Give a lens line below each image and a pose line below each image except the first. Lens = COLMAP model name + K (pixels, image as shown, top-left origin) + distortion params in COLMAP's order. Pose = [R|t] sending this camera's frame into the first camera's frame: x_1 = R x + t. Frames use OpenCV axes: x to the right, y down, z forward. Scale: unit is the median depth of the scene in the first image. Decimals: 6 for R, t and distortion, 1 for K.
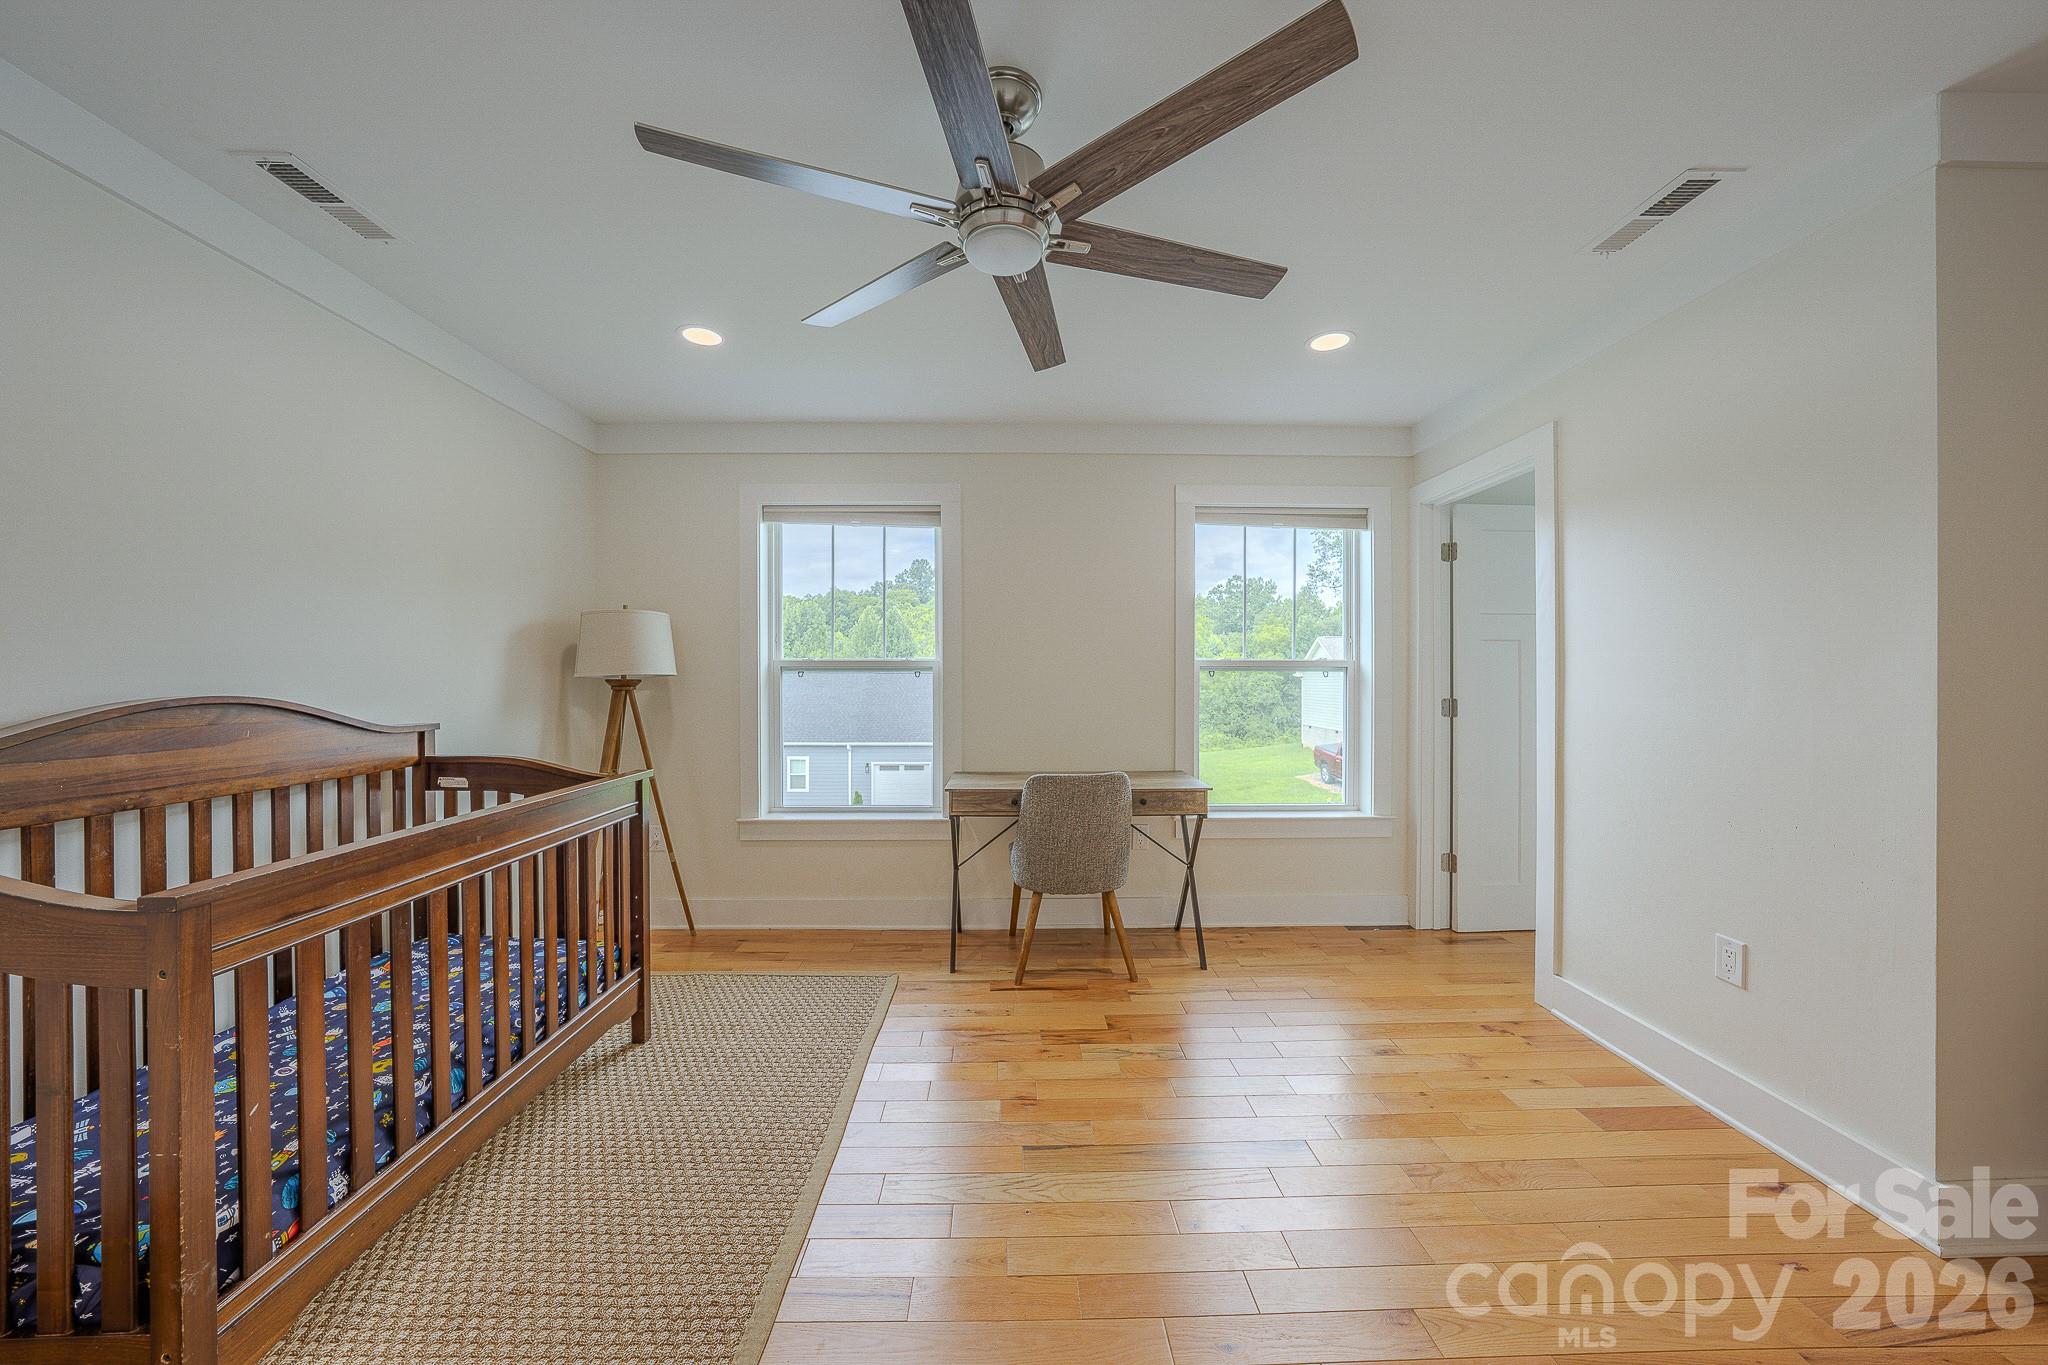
lens RADIAL K [[722.5, 0, 1023.3], [0, 722.5, 676.8], [0, 0, 1]] dist [-0.007030, 0.000080]
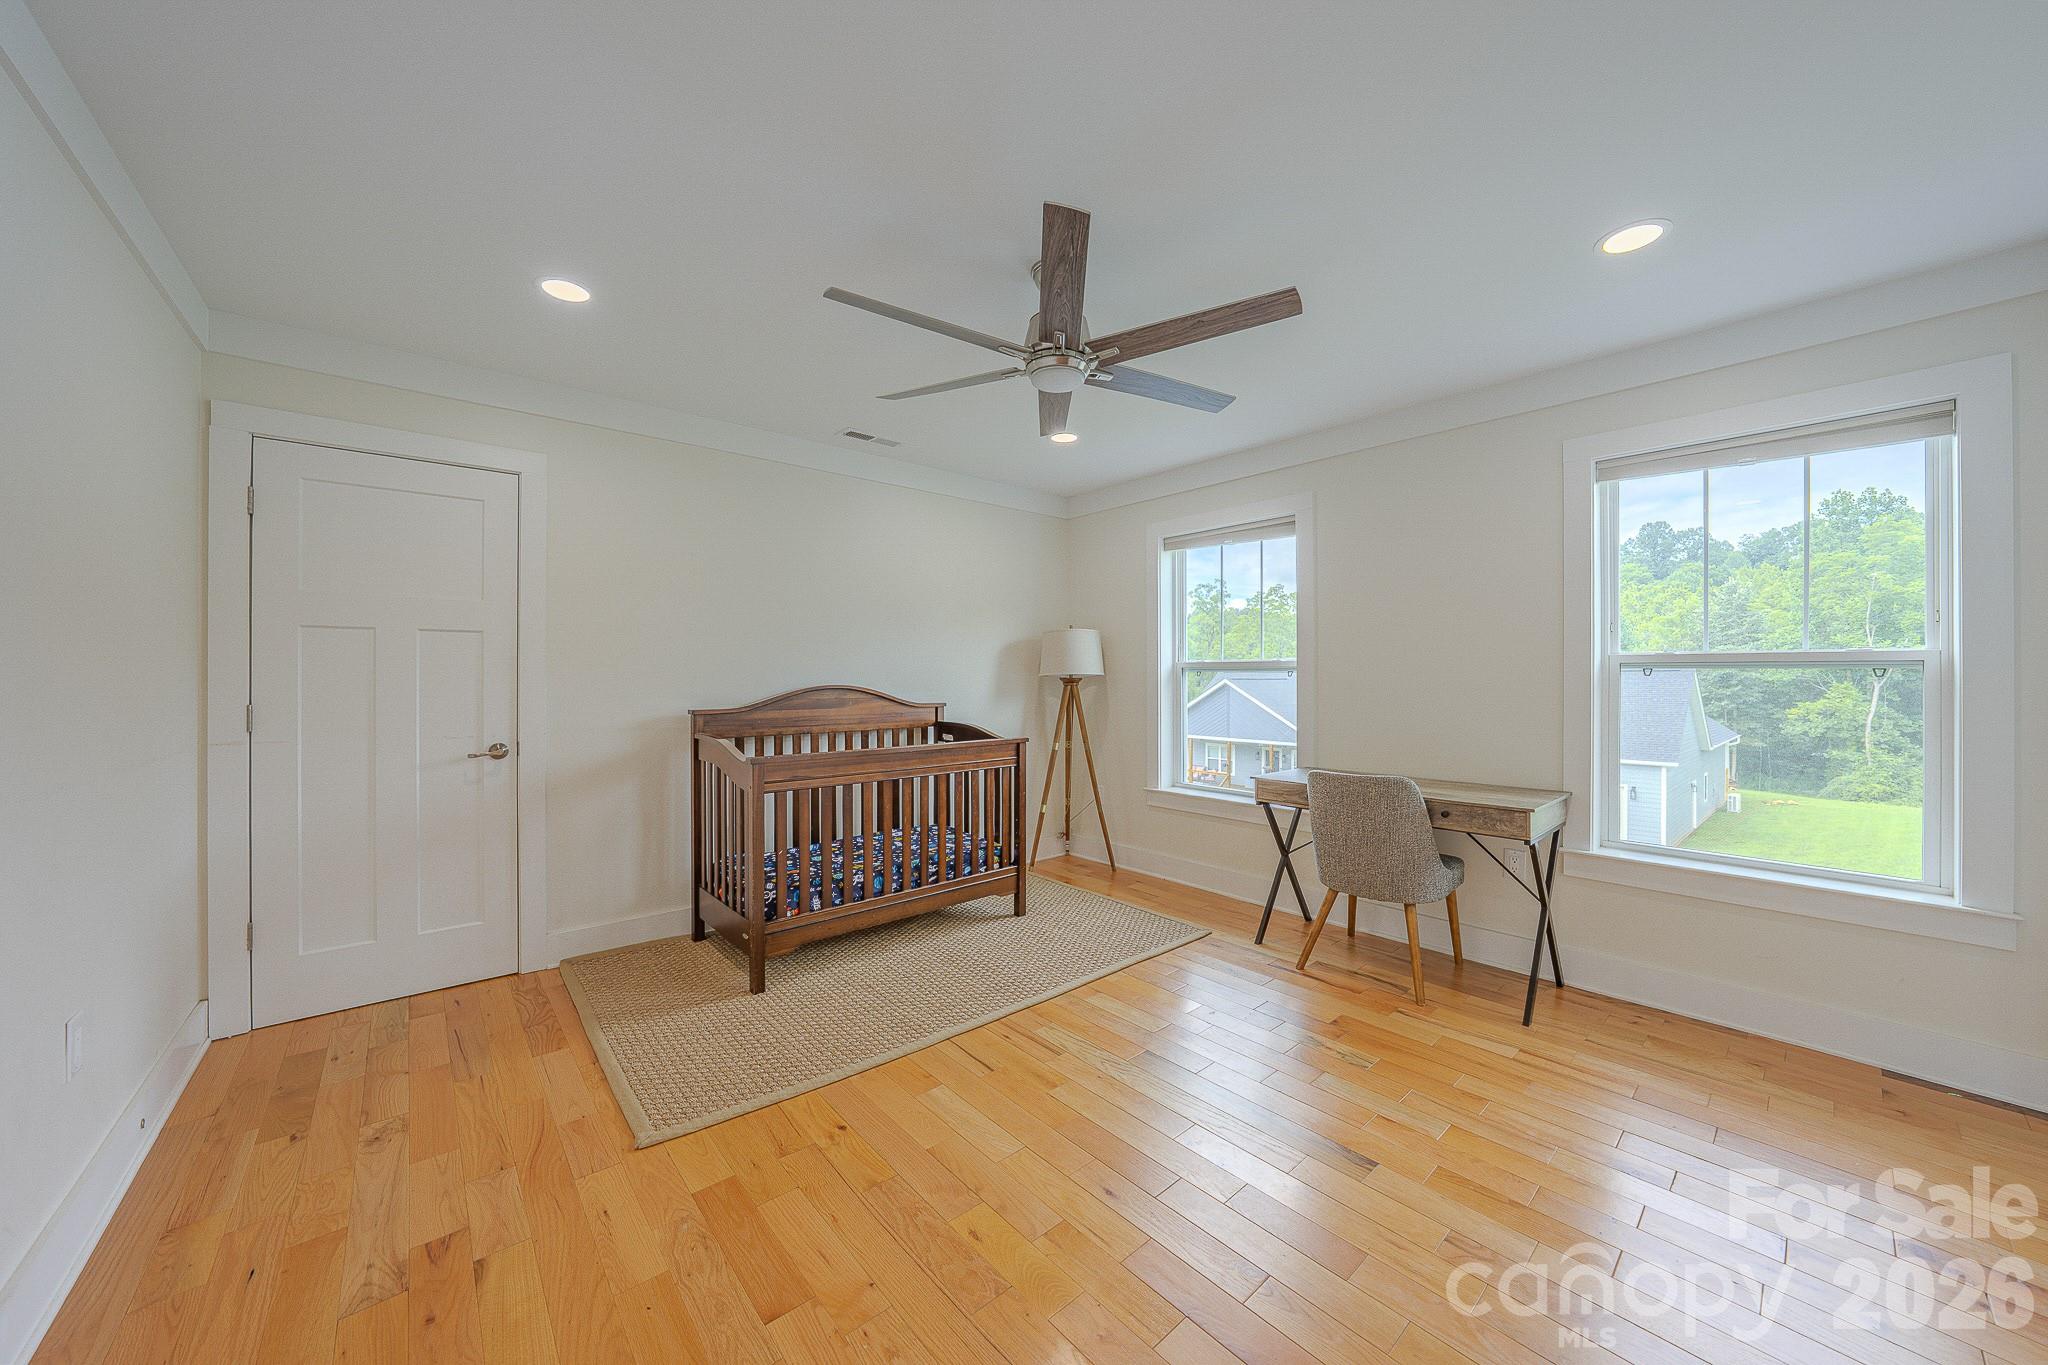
lens RADIAL K [[724.1, 0, 1027.6], [0, 724.1, 668.0], [0, 0, 1]] dist [-0.000103, 0.000110]
pose [[0.647473, -0.008363, -0.762042, 0.503951], [0.000135, 0.999941, -0.010859, -0.000080], [0.762088, 0.006928, 0.647436, 0.013142]]
